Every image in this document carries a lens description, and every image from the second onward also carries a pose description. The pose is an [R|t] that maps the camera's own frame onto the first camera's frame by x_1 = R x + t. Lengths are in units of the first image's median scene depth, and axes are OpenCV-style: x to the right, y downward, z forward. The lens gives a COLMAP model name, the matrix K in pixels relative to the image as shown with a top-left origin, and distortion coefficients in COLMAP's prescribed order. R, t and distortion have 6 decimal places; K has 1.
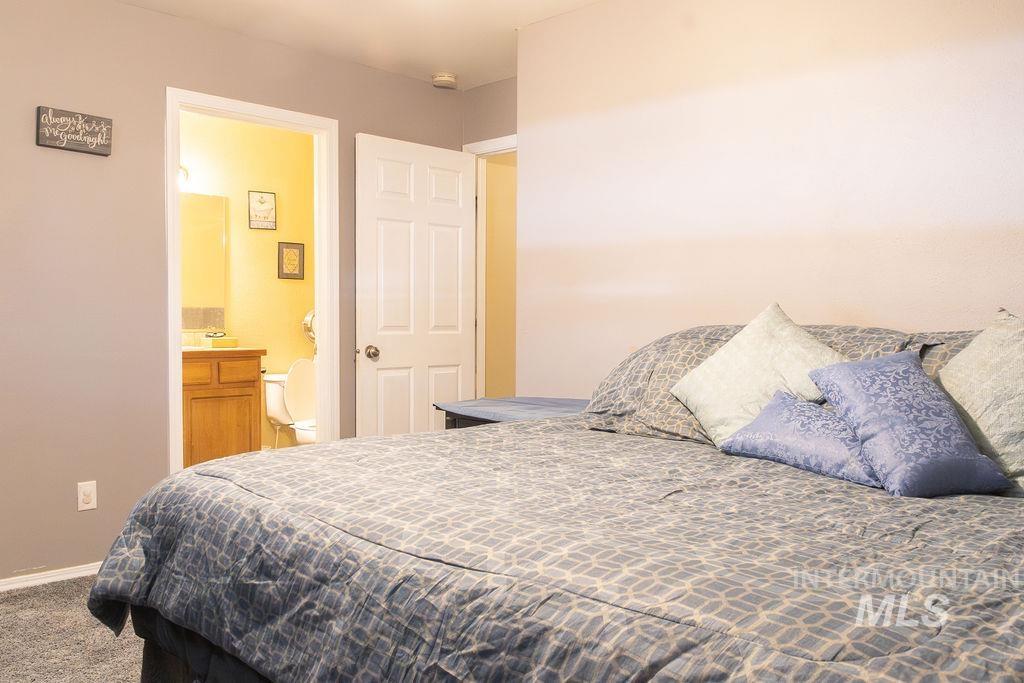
lens RADIAL K [[845.4, 0, 512.0], [0, 845.4, 341.5], [0, 0, 1]] dist [0.004814, -0.051443]
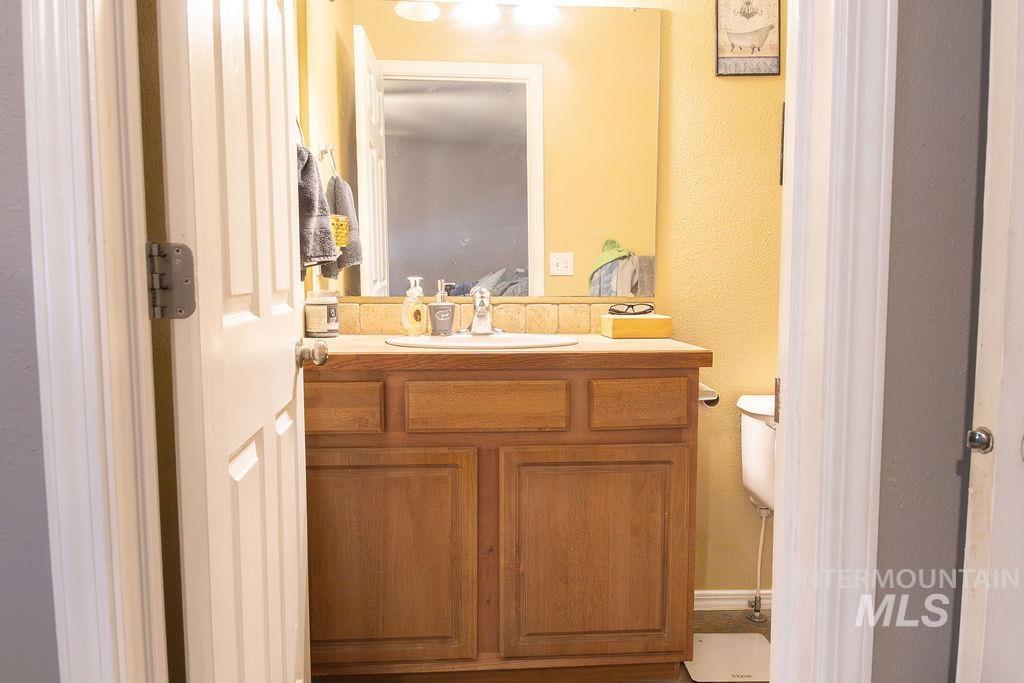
lens RADIAL K [[801.8, 0, 507.0], [0, 801.8, 344.0], [0, 0, 1]] dist [0.063140, -0.107148]
pose [[0.766920, 0.054056, -0.639462, -0.122658], [-0.015007, 0.997684, 0.066340, -0.018211], [0.641567, -0.041281, 0.765956, 0.652188]]
